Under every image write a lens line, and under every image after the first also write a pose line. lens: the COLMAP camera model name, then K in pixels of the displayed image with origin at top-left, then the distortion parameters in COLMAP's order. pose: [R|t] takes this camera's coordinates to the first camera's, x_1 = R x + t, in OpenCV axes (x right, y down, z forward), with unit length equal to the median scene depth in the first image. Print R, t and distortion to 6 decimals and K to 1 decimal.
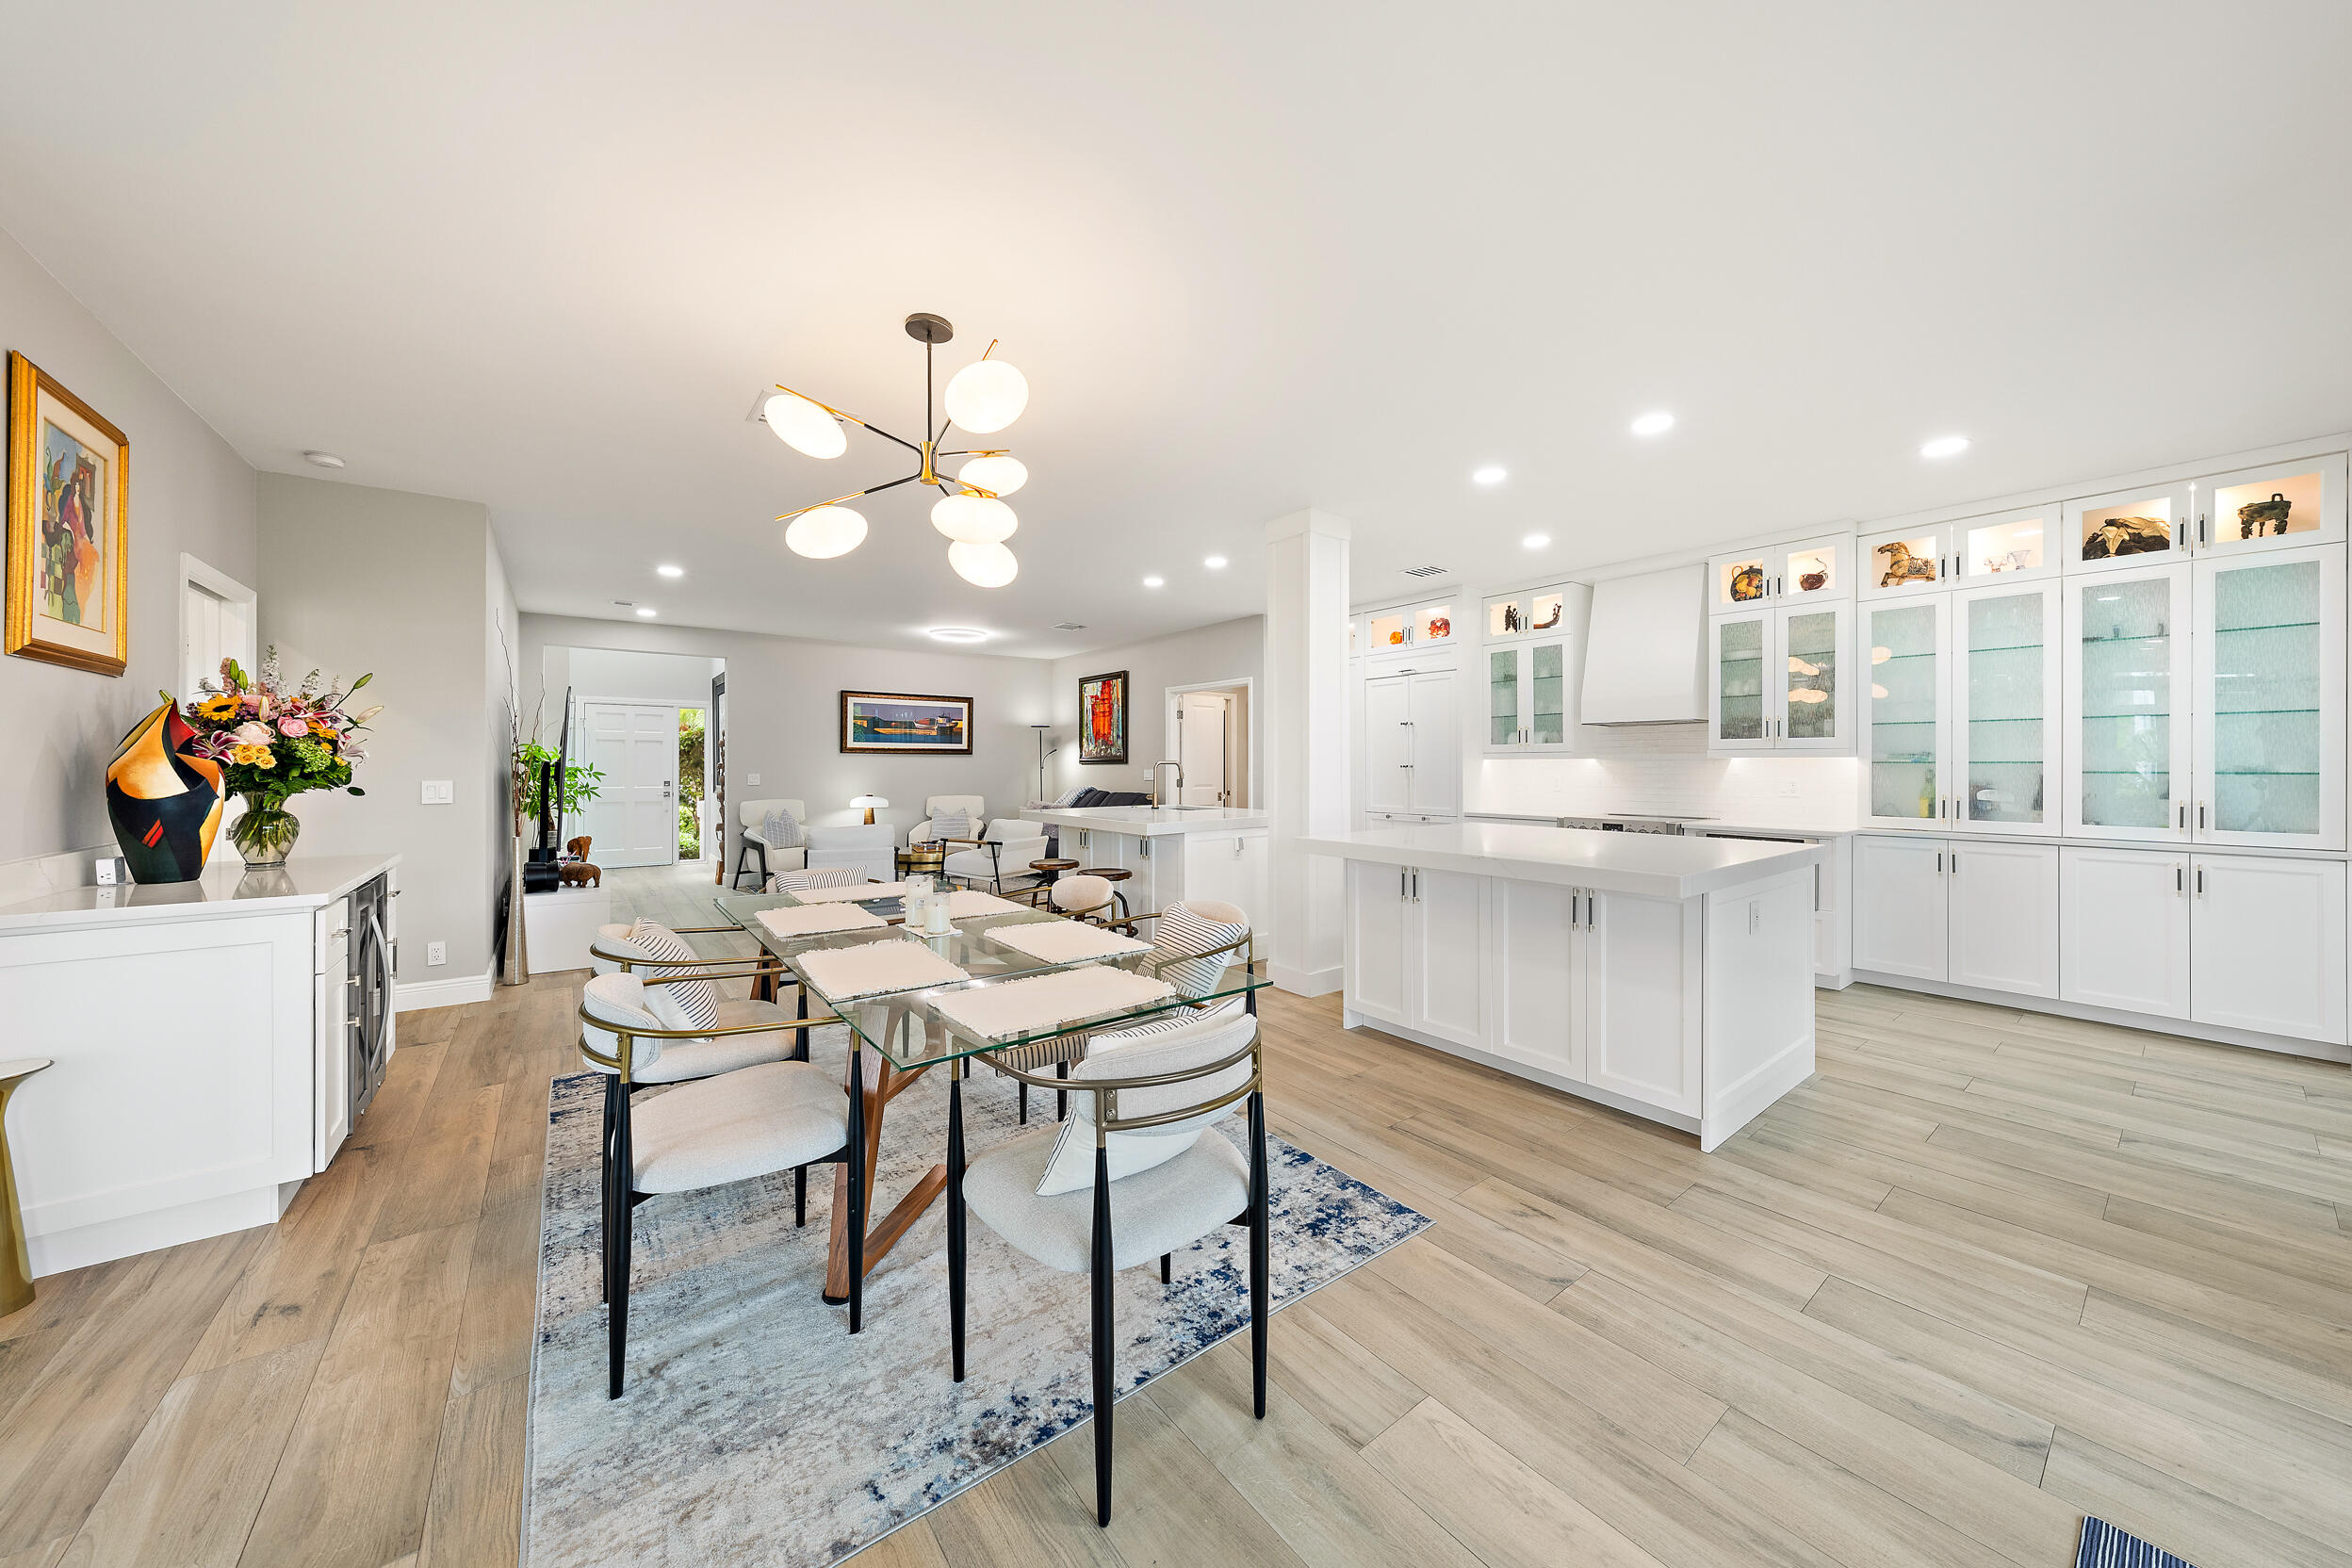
lens RADIAL K [[805.7, 0, 1179.8], [0, 805.7, 764.4], [0, 0, 1]] dist [-0.001551, -0.000109]
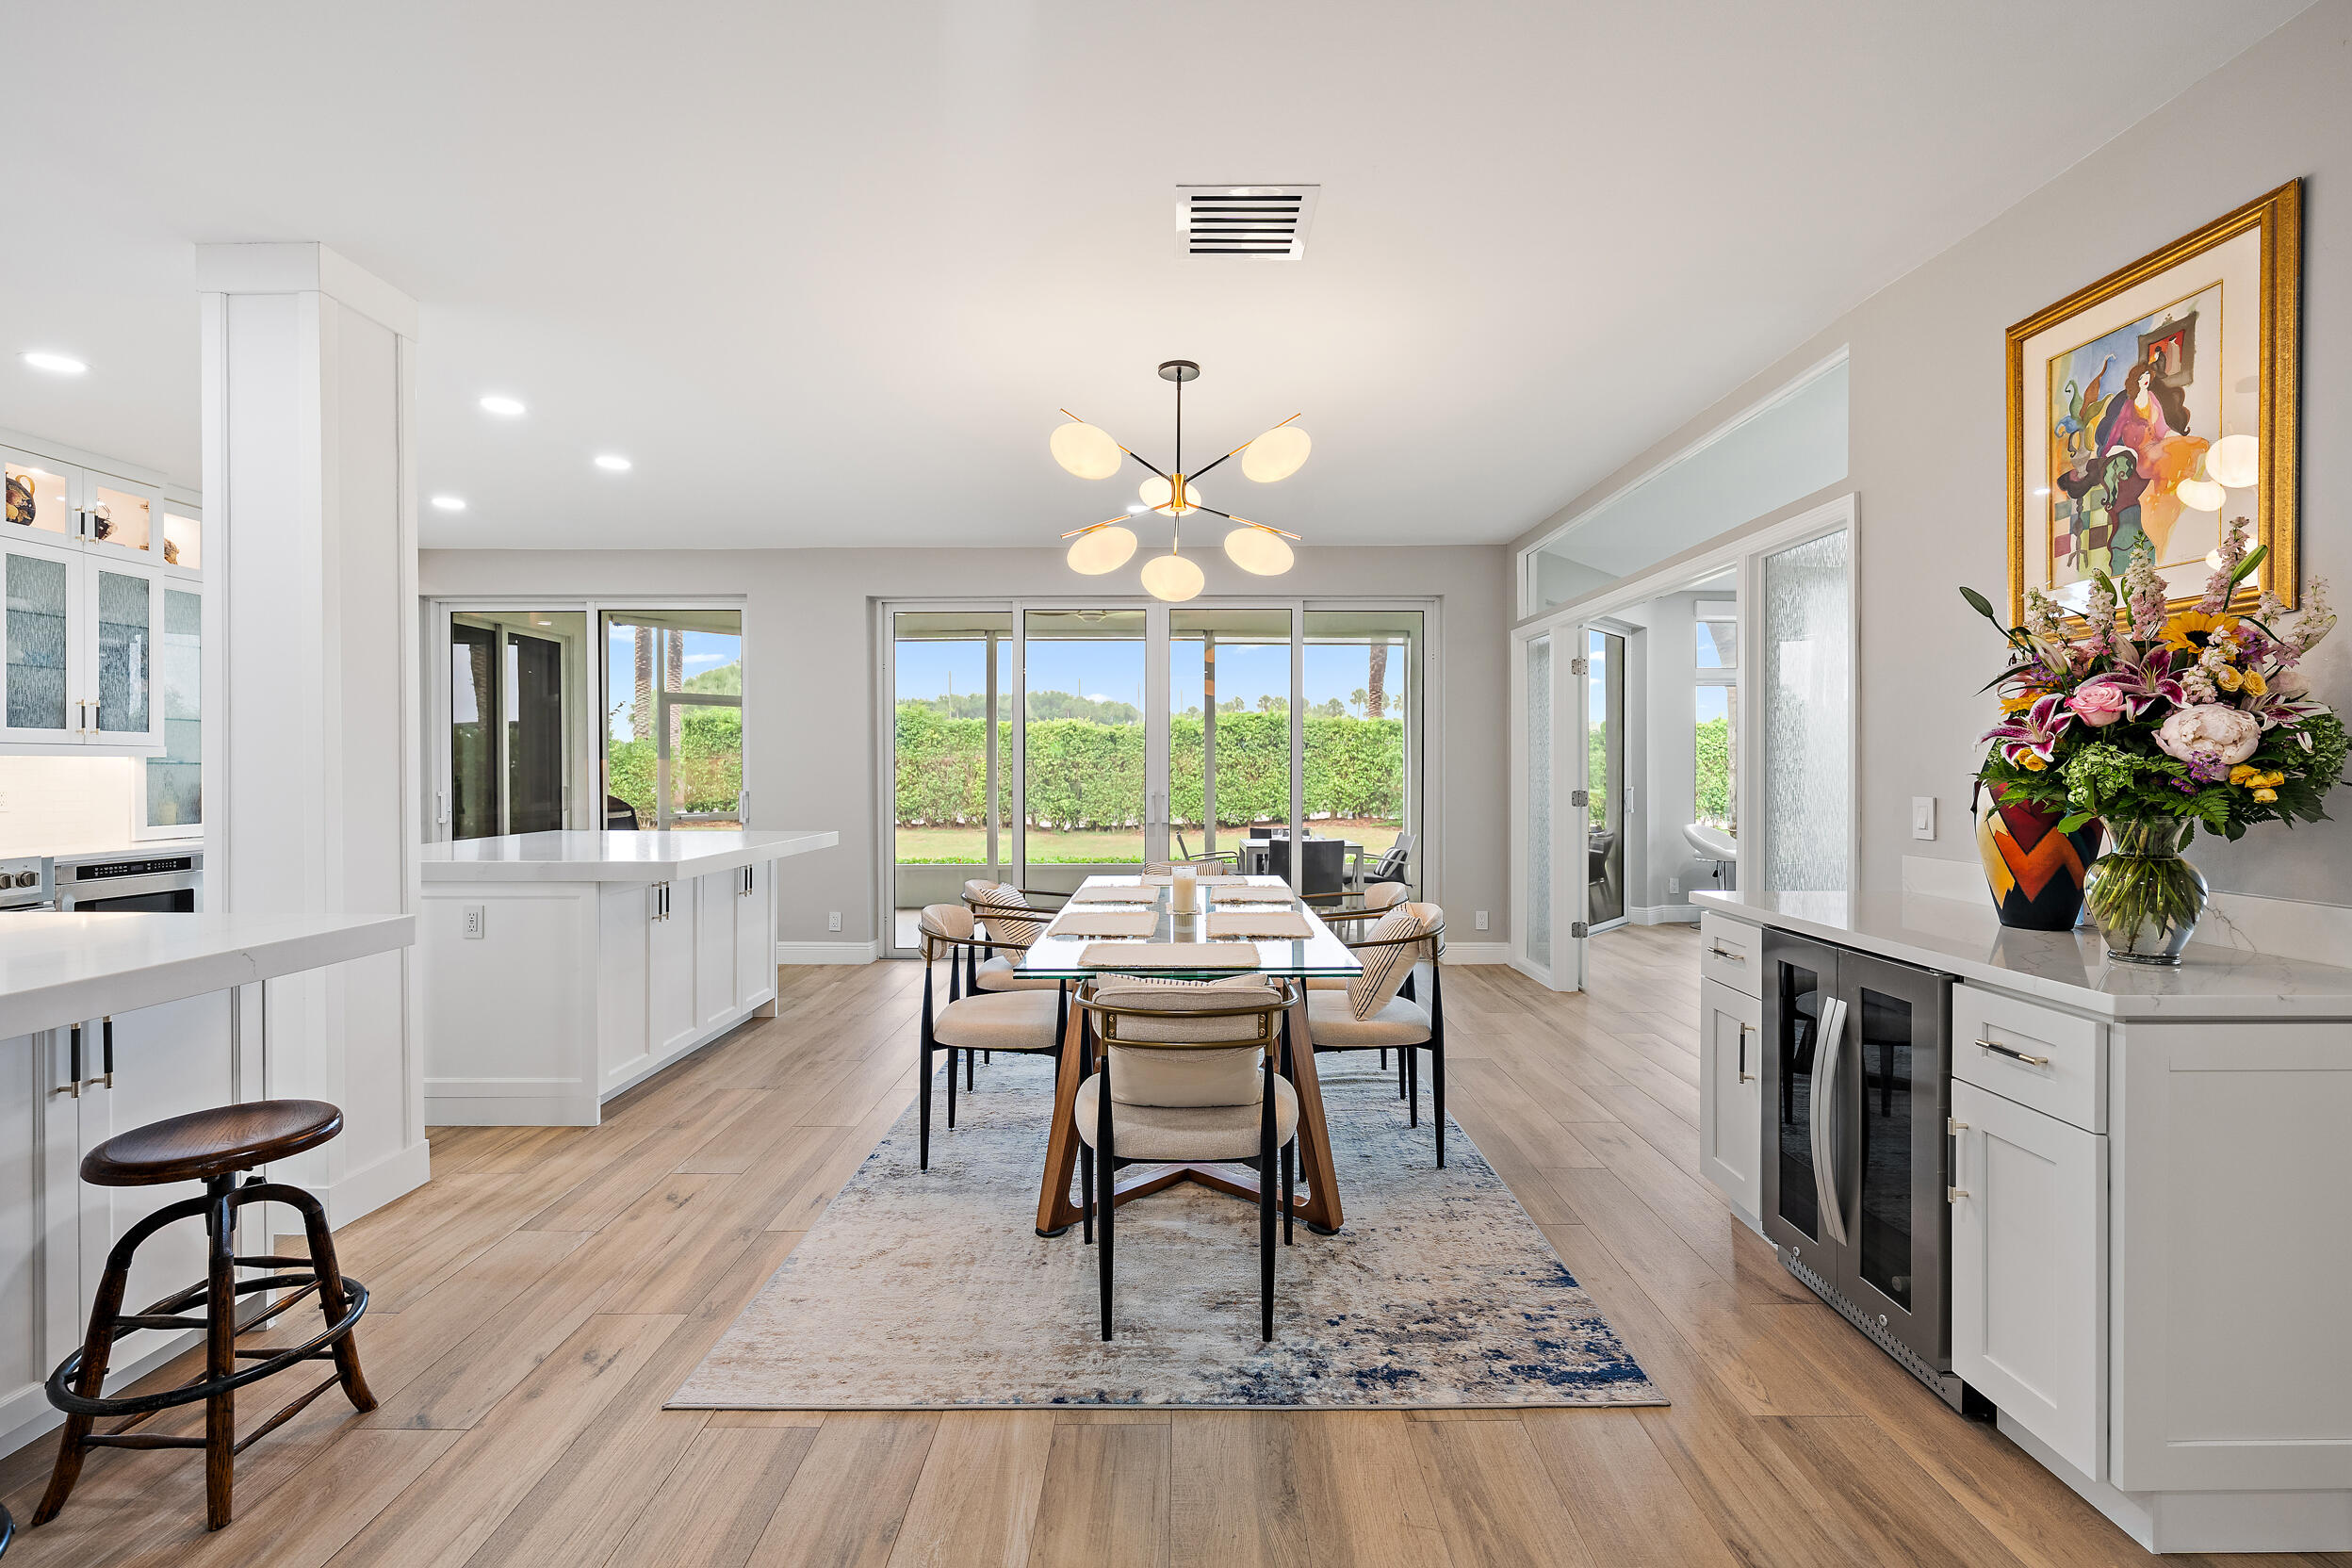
lens RADIAL K [[999.0, 0, 1182.9], [0, 999.0, 772.4], [0, 0, 1]] dist [-0.000351, -0.000372]
pose [[-0.794075, -0.003578, 0.607810, -0.613359], [-0.000055, 0.999983, 0.005815, 0.000896], [-0.607820, 0.004584, -0.794061, 1.113025]]
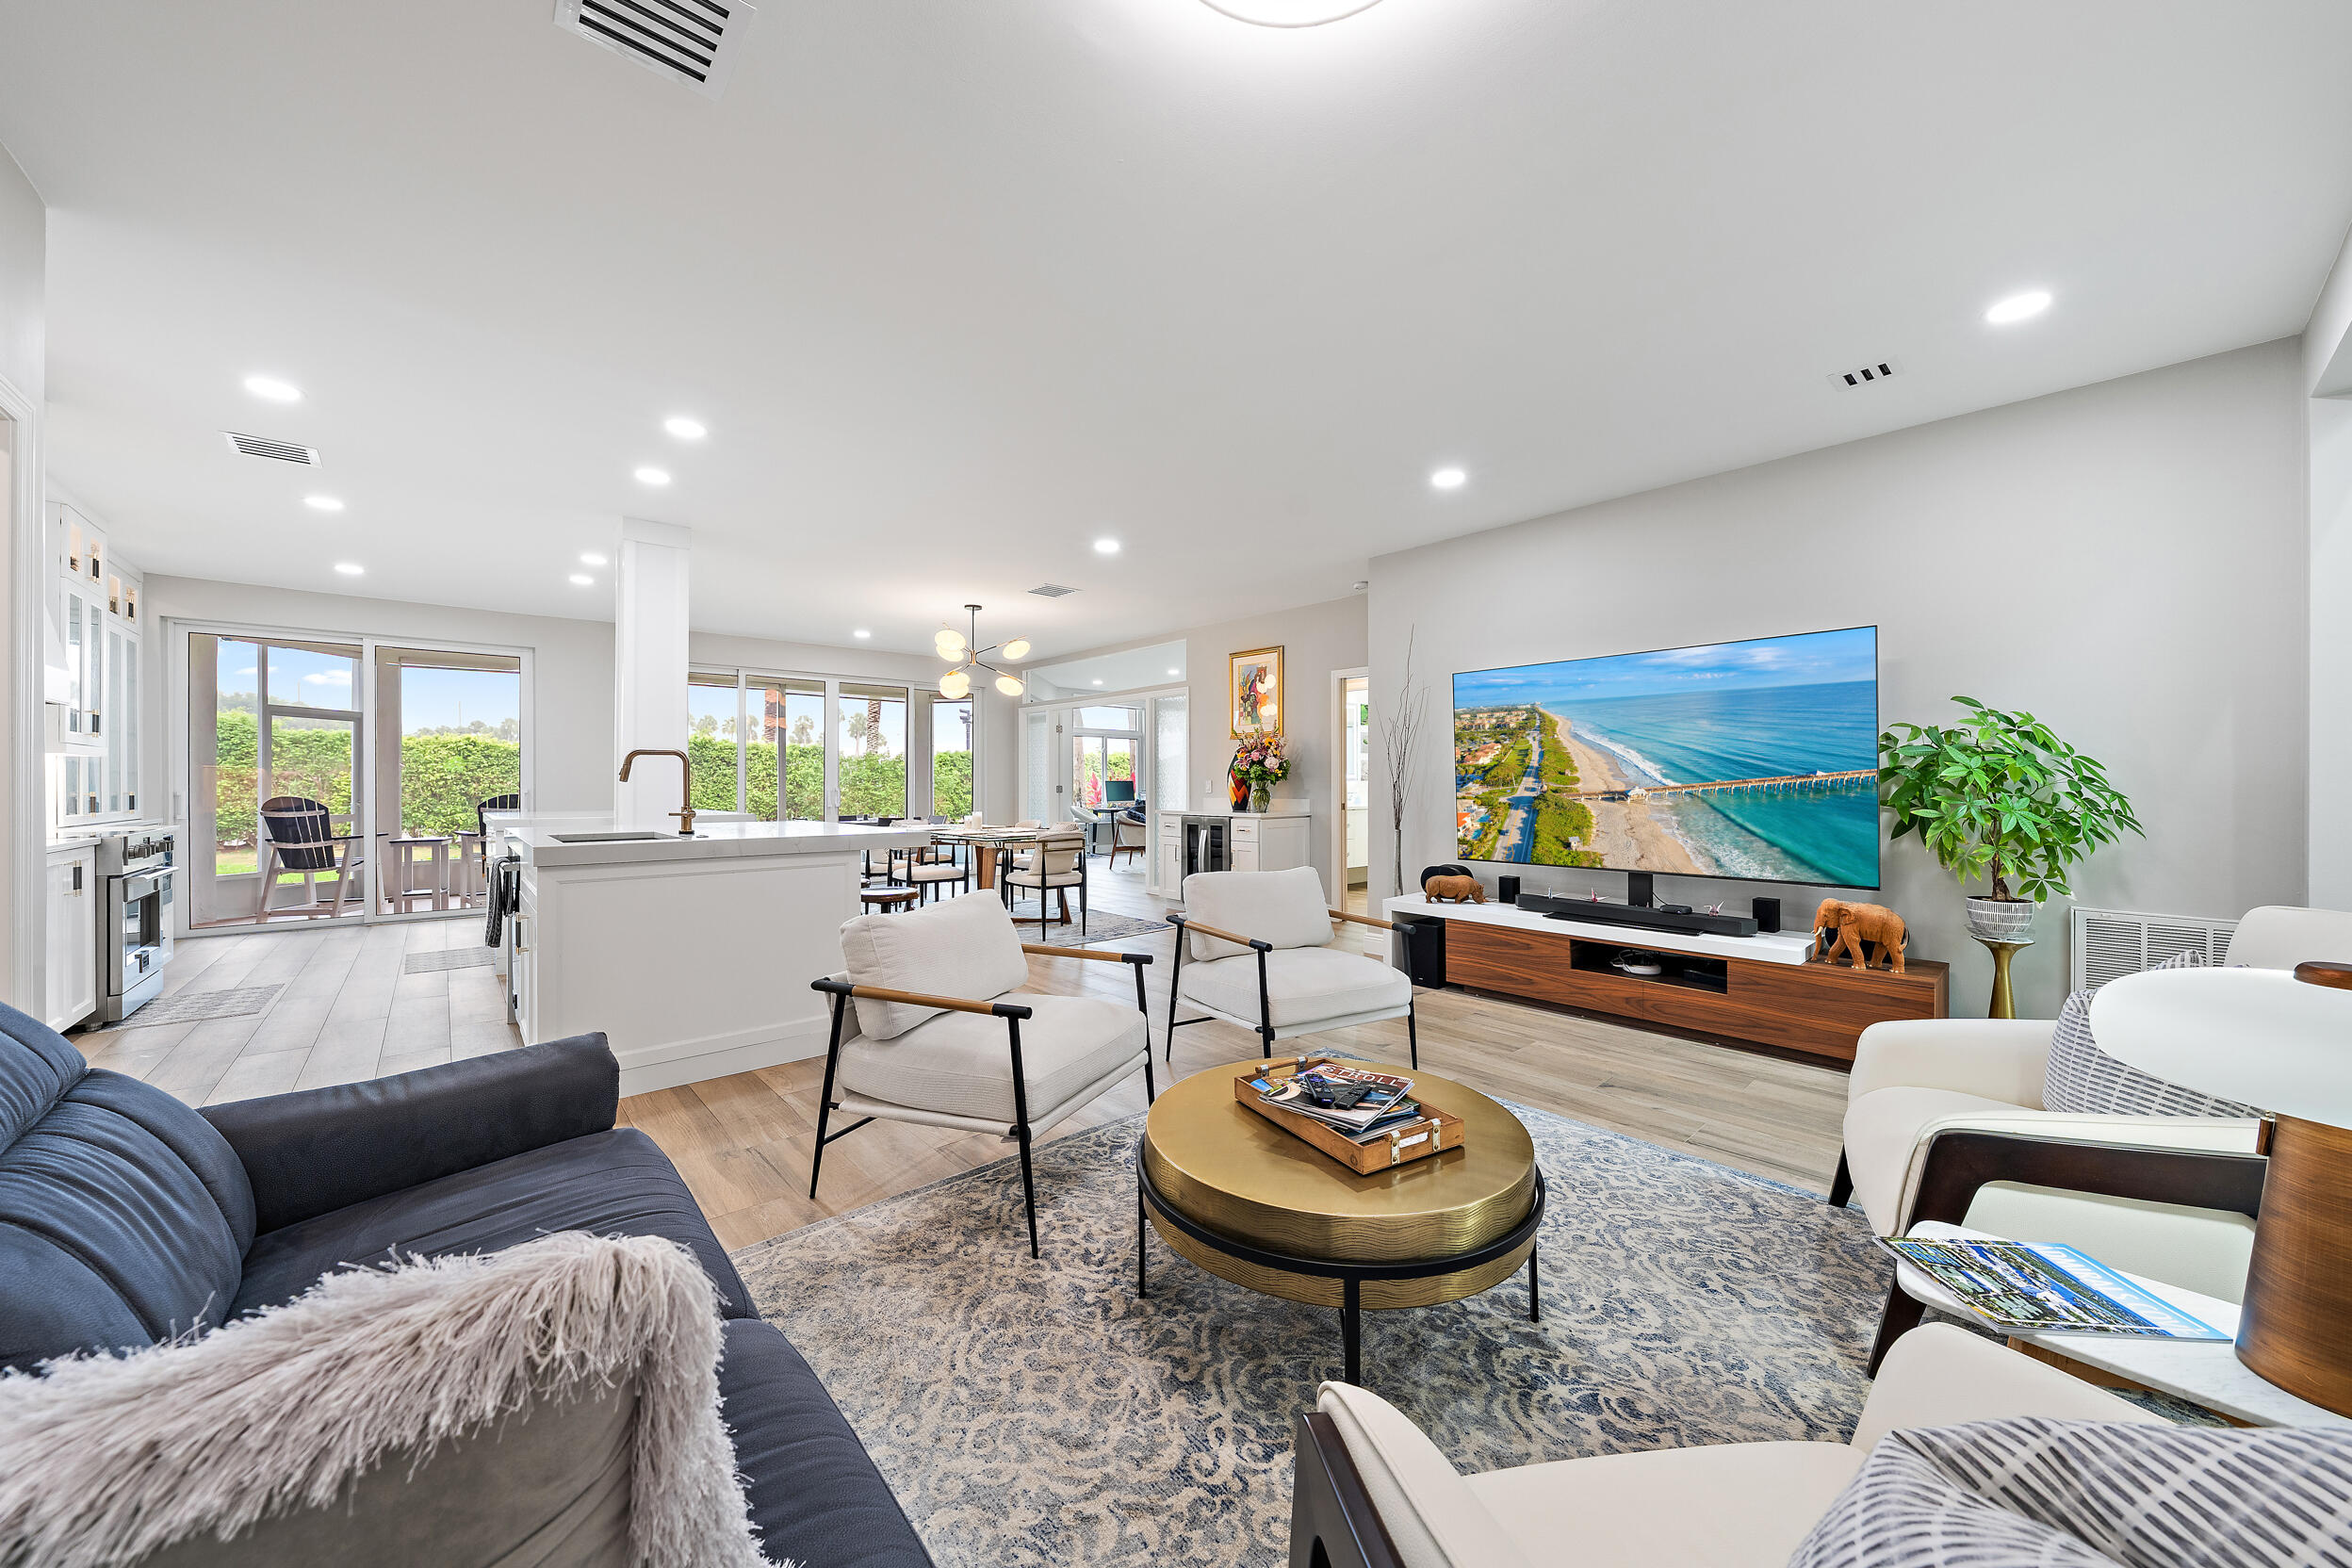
lens RADIAL K [[832.8, 0, 1165.6], [0, 832.8, 785.0], [0, 0, 1]] dist [-0.001712, 0.000186]
pose [[-0.998447, 0.001123, -0.055697, -0.425430], [0.001099, 0.999999, 0.000458, 0.026429], [0.055697, 0.000396, -0.998448, 2.032102]]
